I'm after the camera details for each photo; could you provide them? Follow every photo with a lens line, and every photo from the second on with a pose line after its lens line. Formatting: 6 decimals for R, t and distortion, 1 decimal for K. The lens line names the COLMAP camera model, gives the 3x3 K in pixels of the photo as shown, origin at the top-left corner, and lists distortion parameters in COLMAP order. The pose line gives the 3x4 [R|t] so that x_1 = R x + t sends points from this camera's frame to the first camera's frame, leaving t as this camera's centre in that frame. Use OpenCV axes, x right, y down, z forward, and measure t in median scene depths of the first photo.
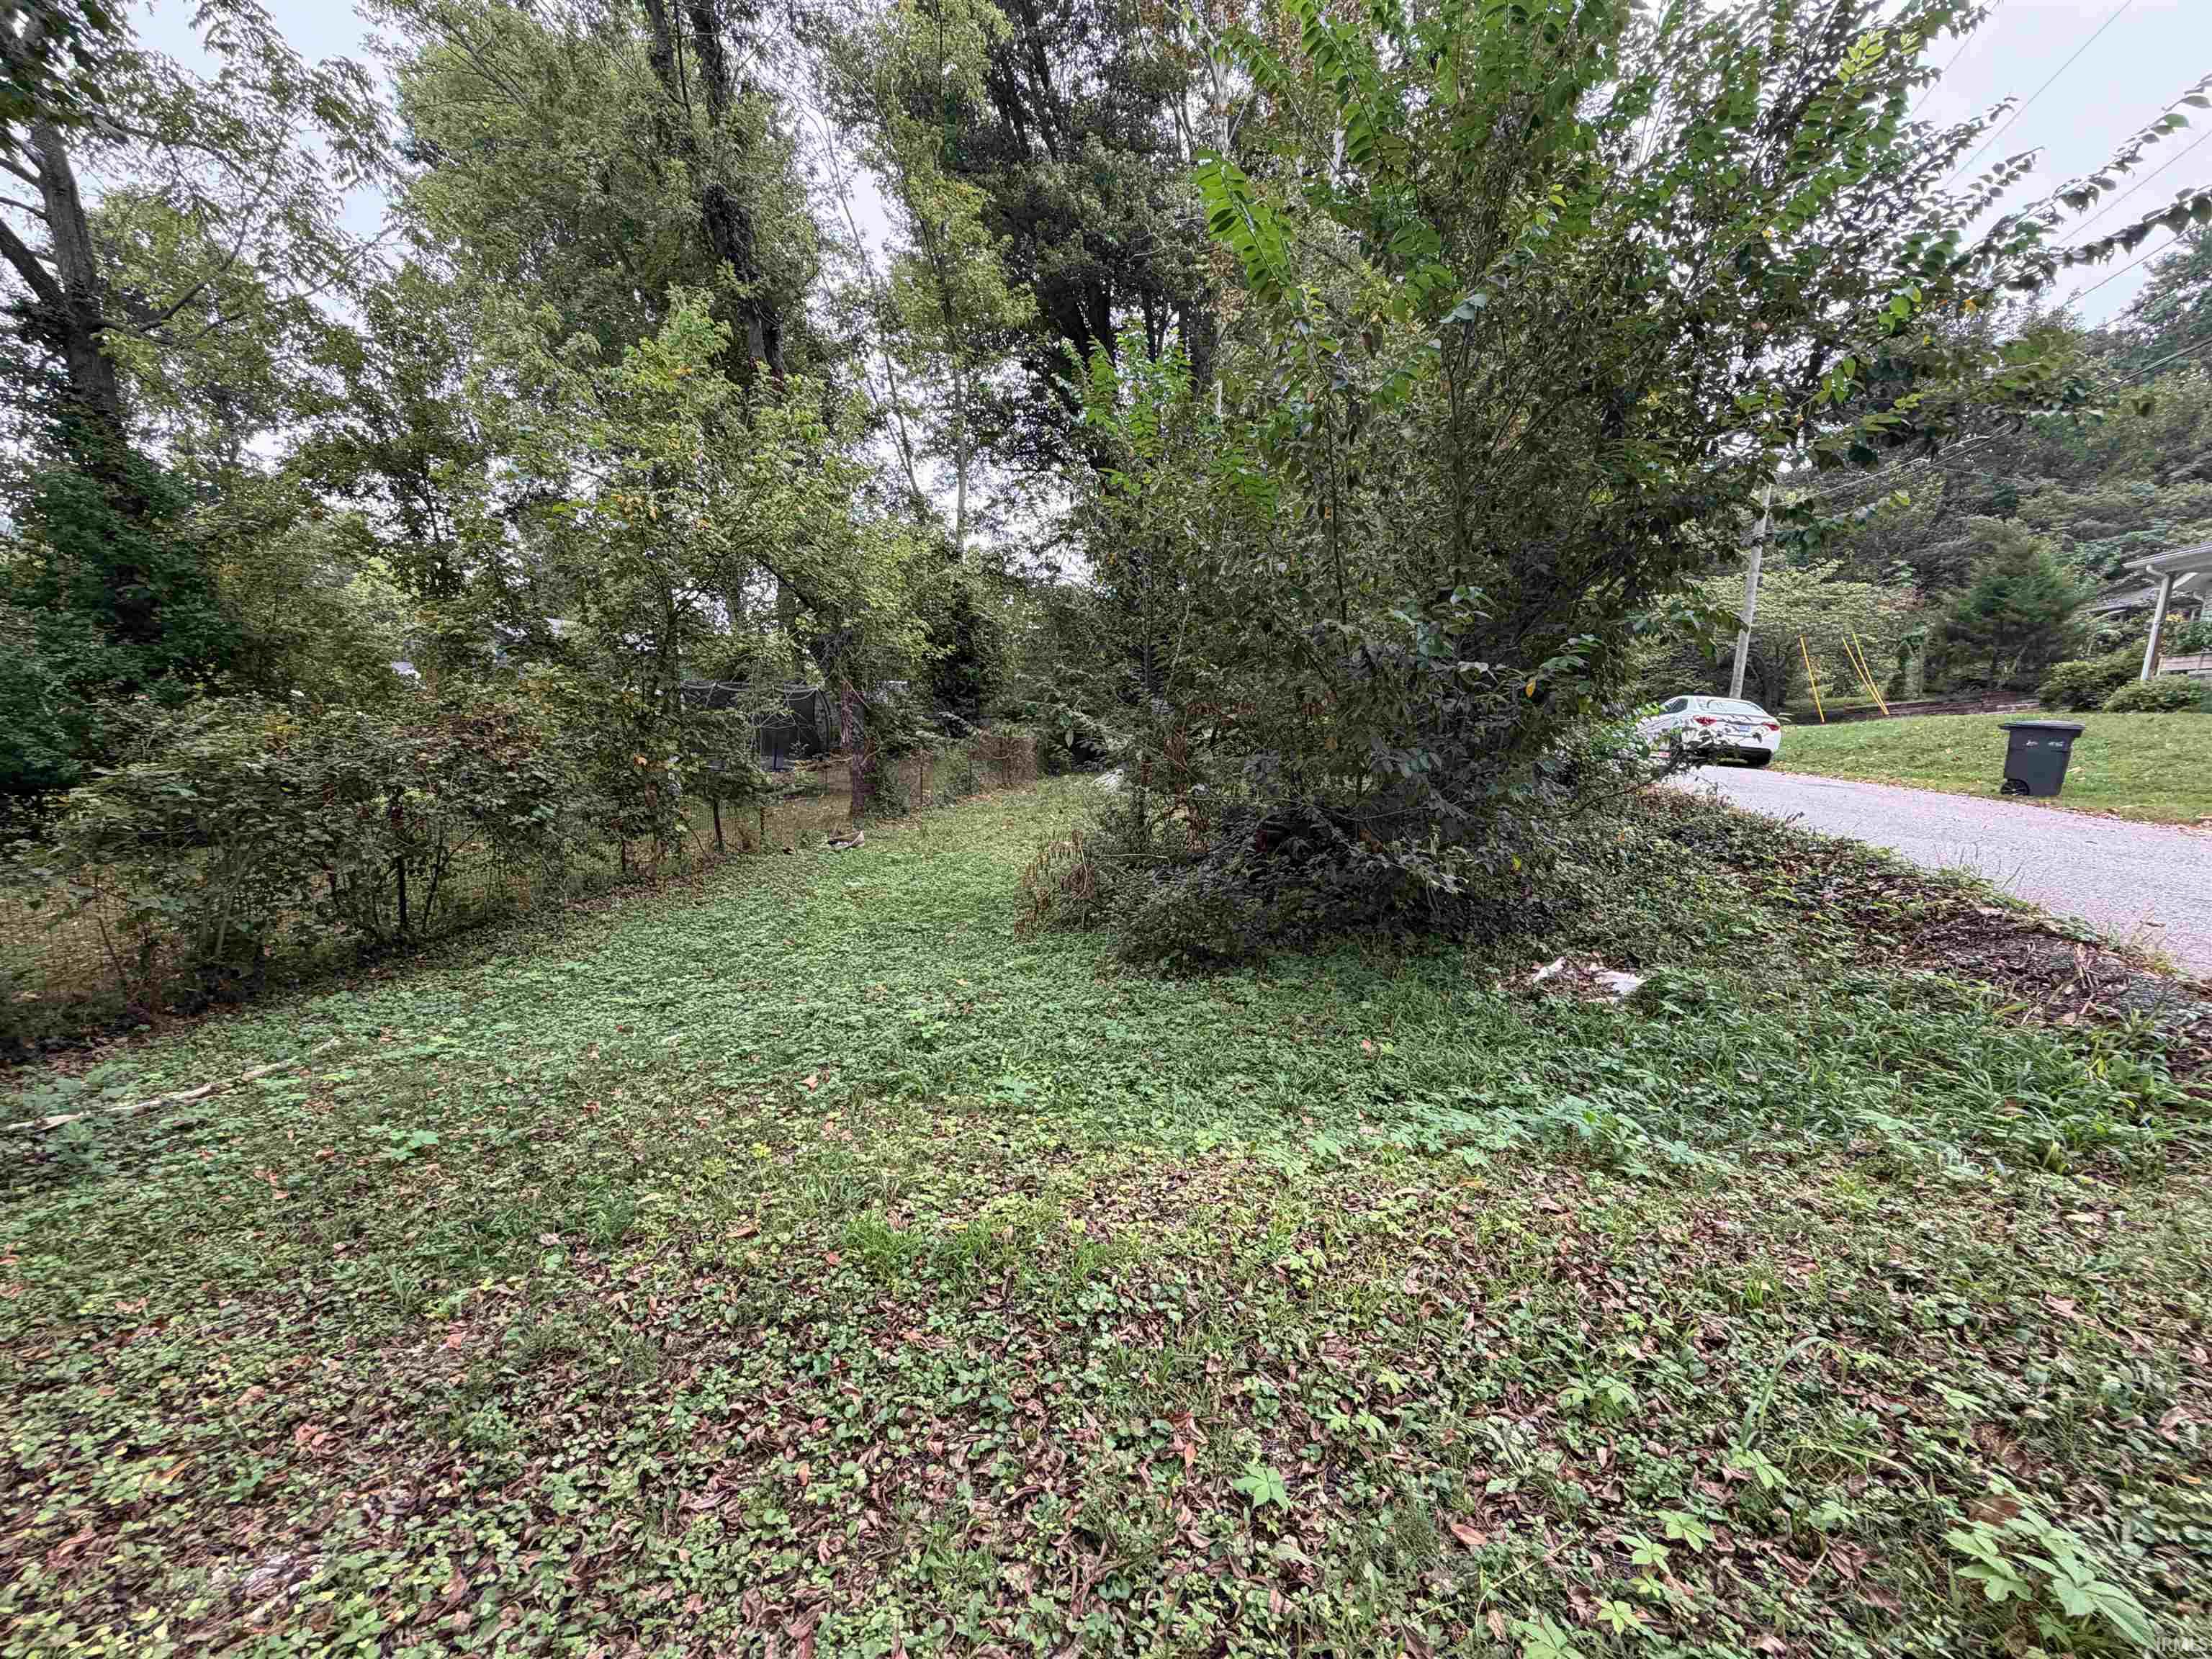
lens RADIAL K [[881.2, 0, 1100.7], [0, 881.2, 828.3], [0, 0, 1]] dist [-0.000048, -0.000091]
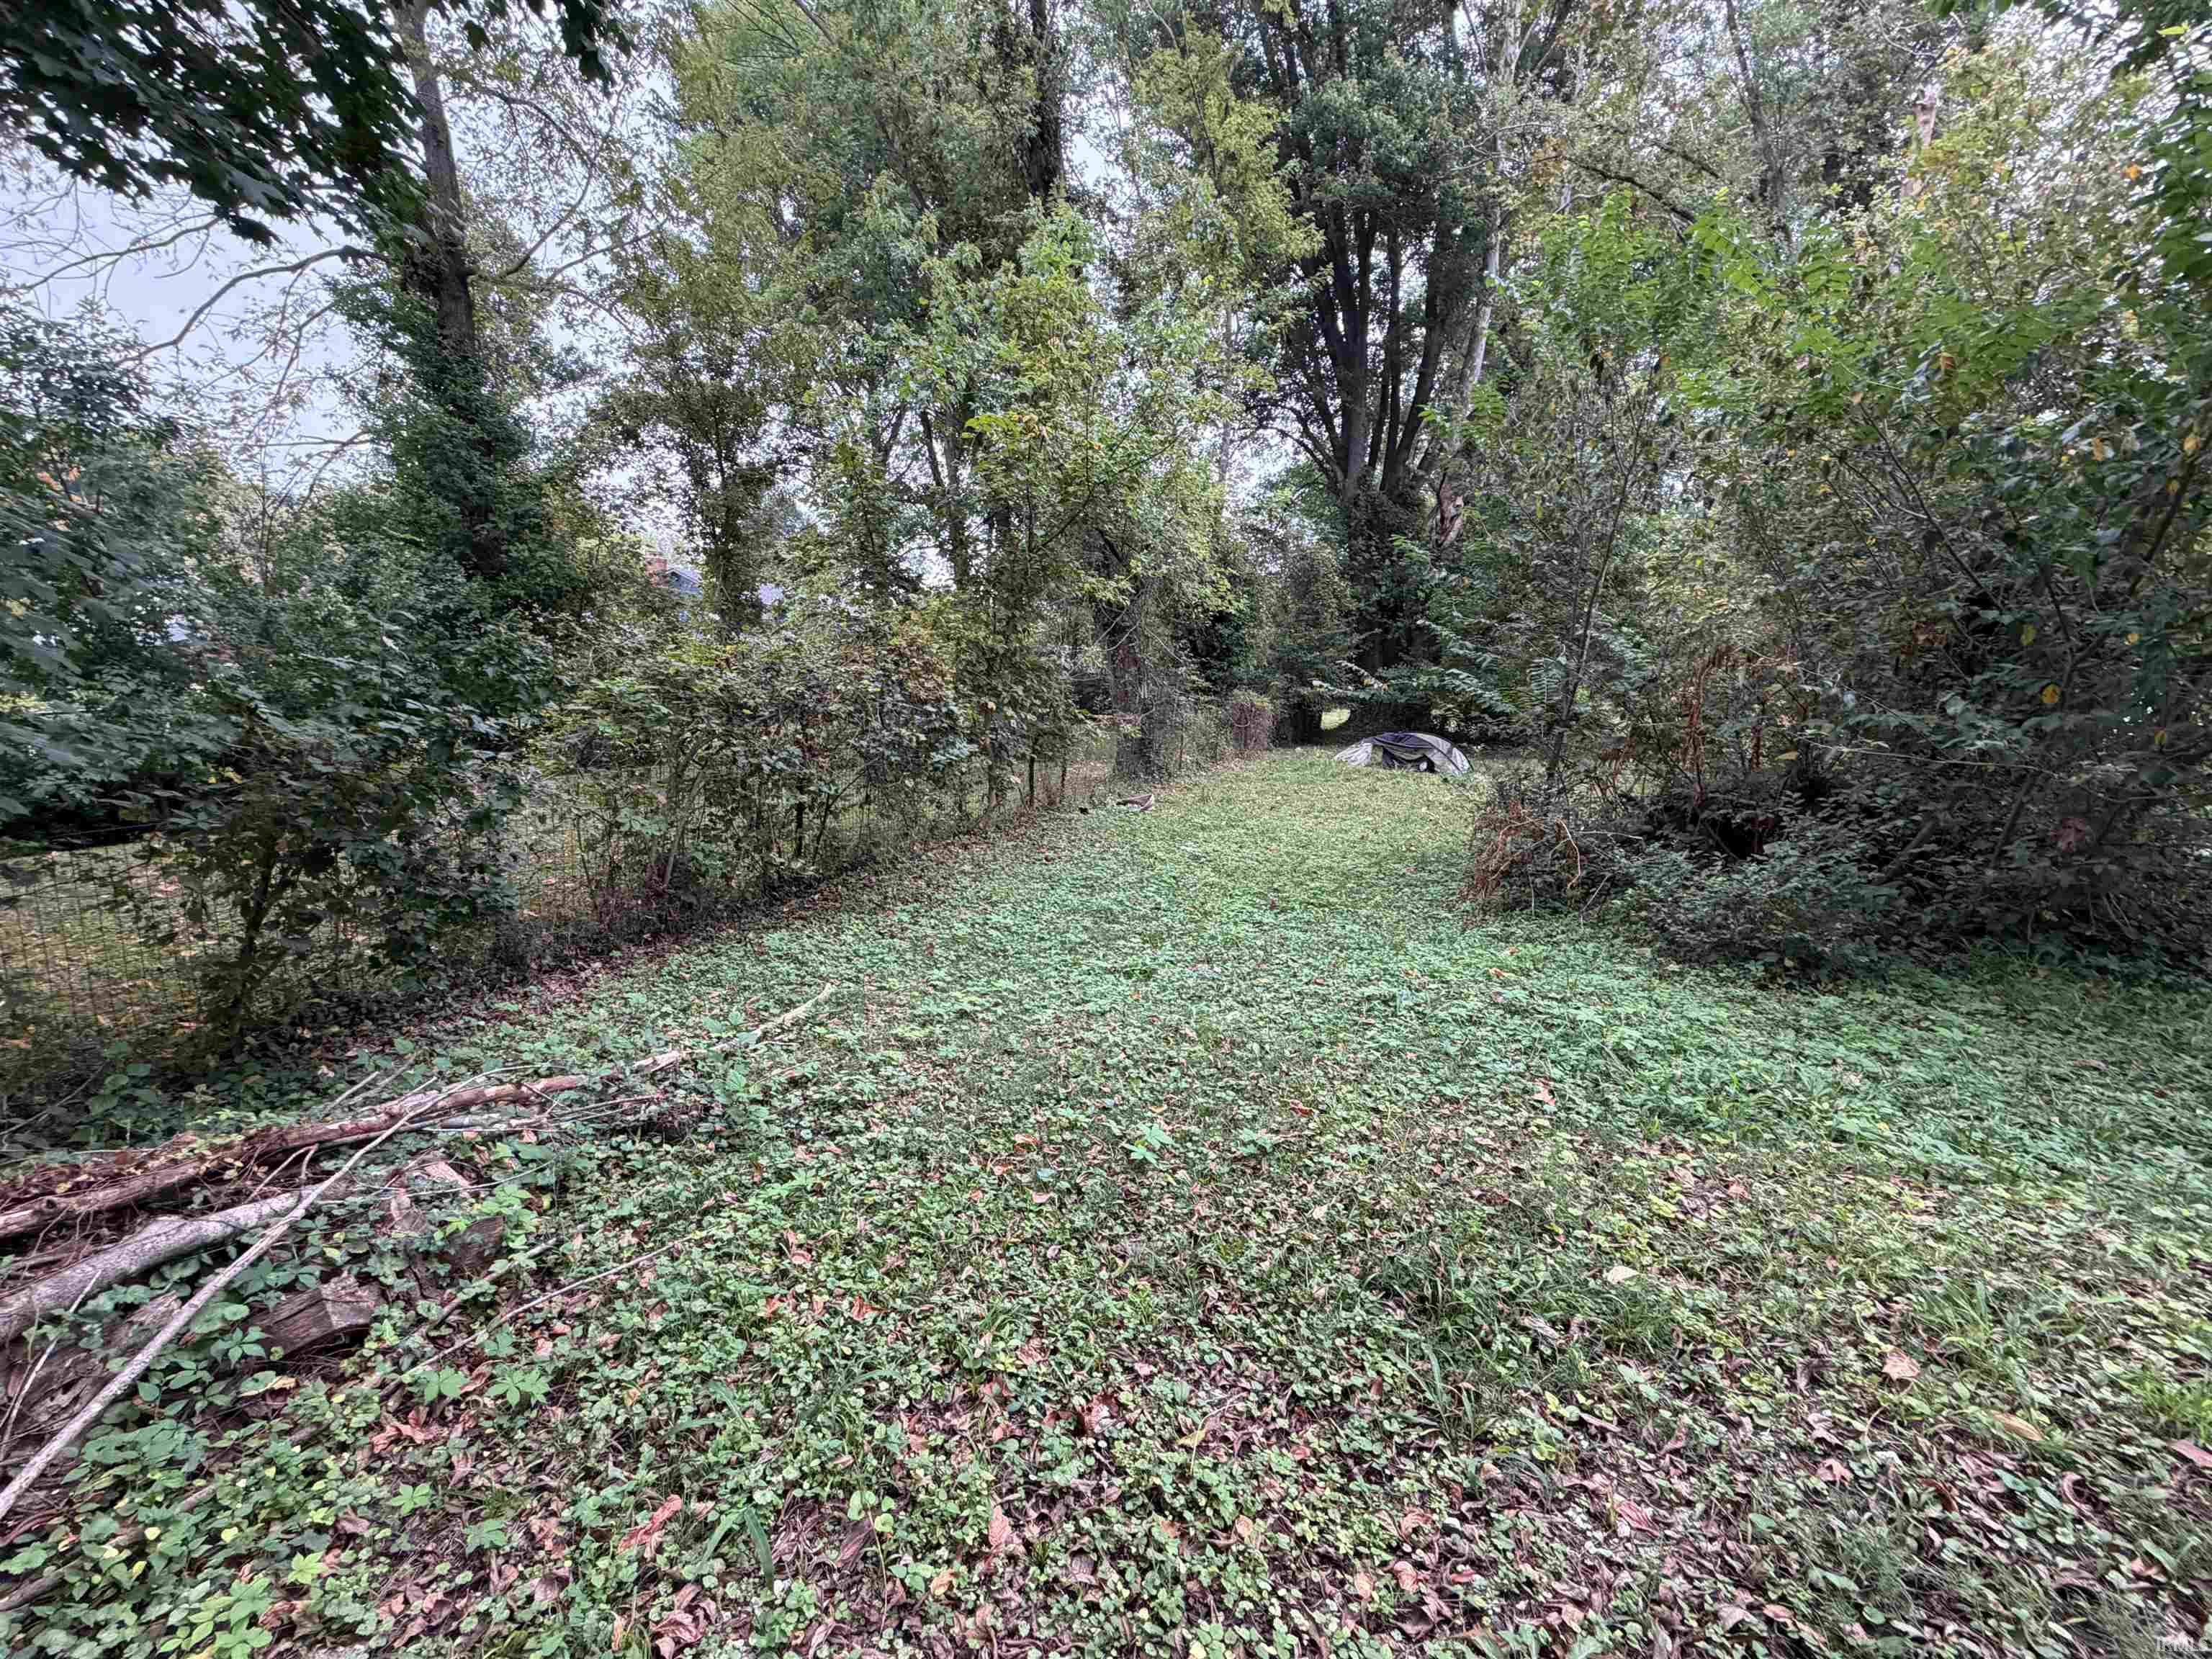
lens RADIAL K [[881.2, 0, 1100.7], [0, 881.2, 828.3], [0, 0, 1]] dist [-0.000048, -0.000091]
pose [[0.988307, 0.055214, -0.142130, -0.208139], [-0.051521, 0.998235, 0.029540, 0.016487], [0.143510, -0.021872, 0.989407, 0.062418]]
